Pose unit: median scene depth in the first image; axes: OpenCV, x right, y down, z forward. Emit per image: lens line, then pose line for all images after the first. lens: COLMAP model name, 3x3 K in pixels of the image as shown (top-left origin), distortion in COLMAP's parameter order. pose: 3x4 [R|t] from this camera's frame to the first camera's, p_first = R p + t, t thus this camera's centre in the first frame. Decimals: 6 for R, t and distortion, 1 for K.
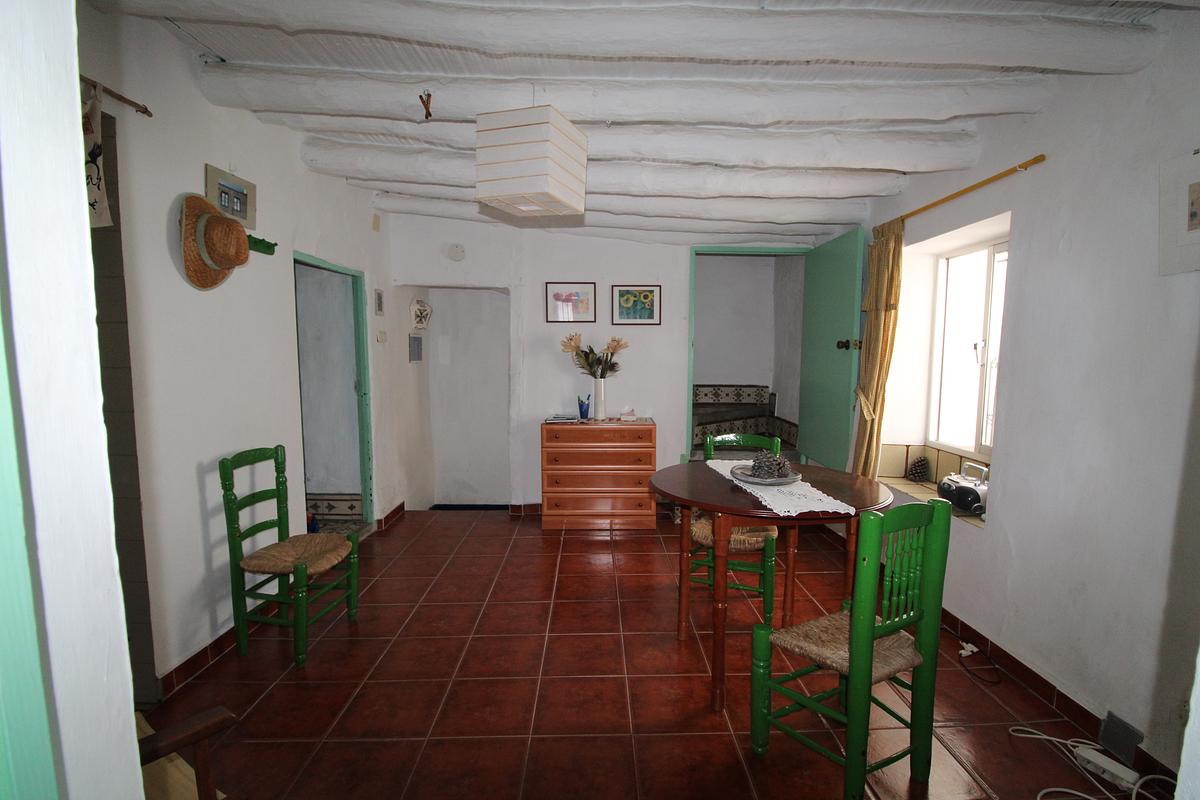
lens RADIAL K [[557.3, 0, 621.1], [0, 557.3, 402.3], [0, 0, 1]] dist [0.002880, -0.015850]
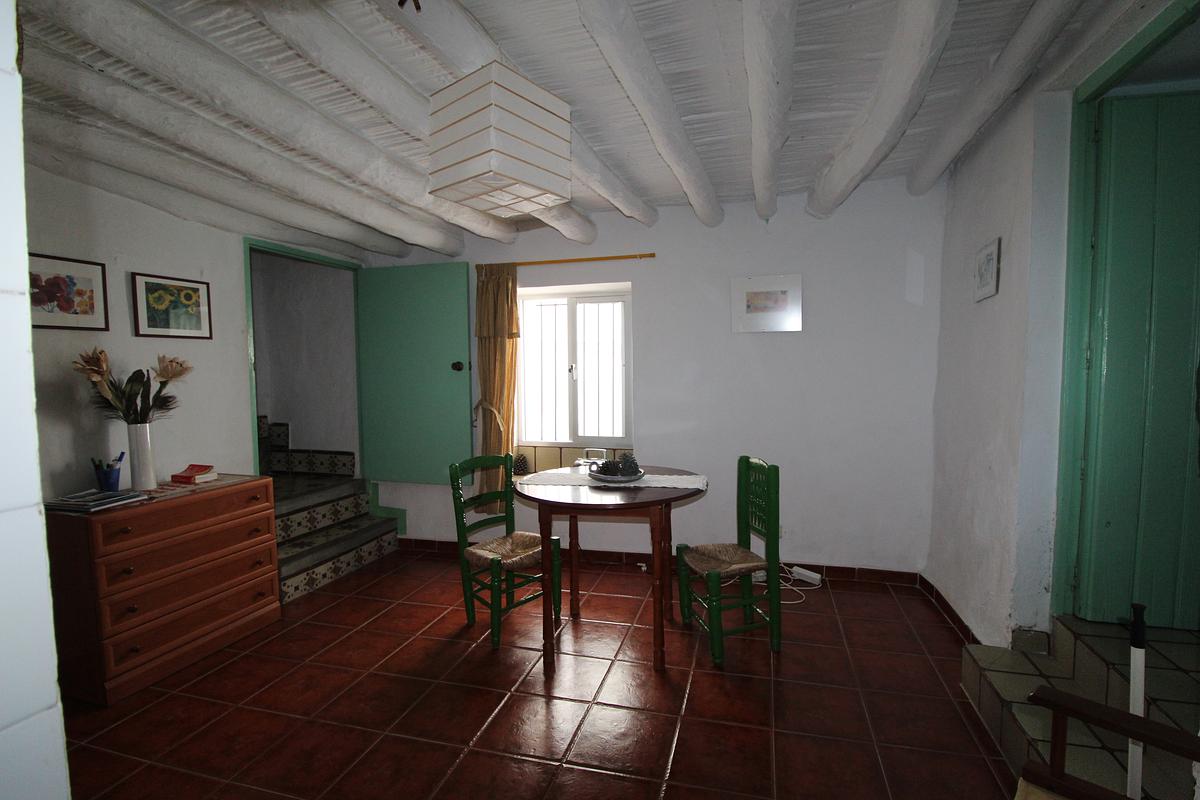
lens RADIAL K [[557.3, 0, 621.1], [0, 557.3, 402.3], [0, 0, 1]] dist [0.002880, -0.015850]
pose [[0.296975, -0.067958, 0.952464, -0.458160], [0.097681, 0.994394, 0.040493, -0.038688], [-0.949876, 0.081012, 0.301949, 0.313436]]
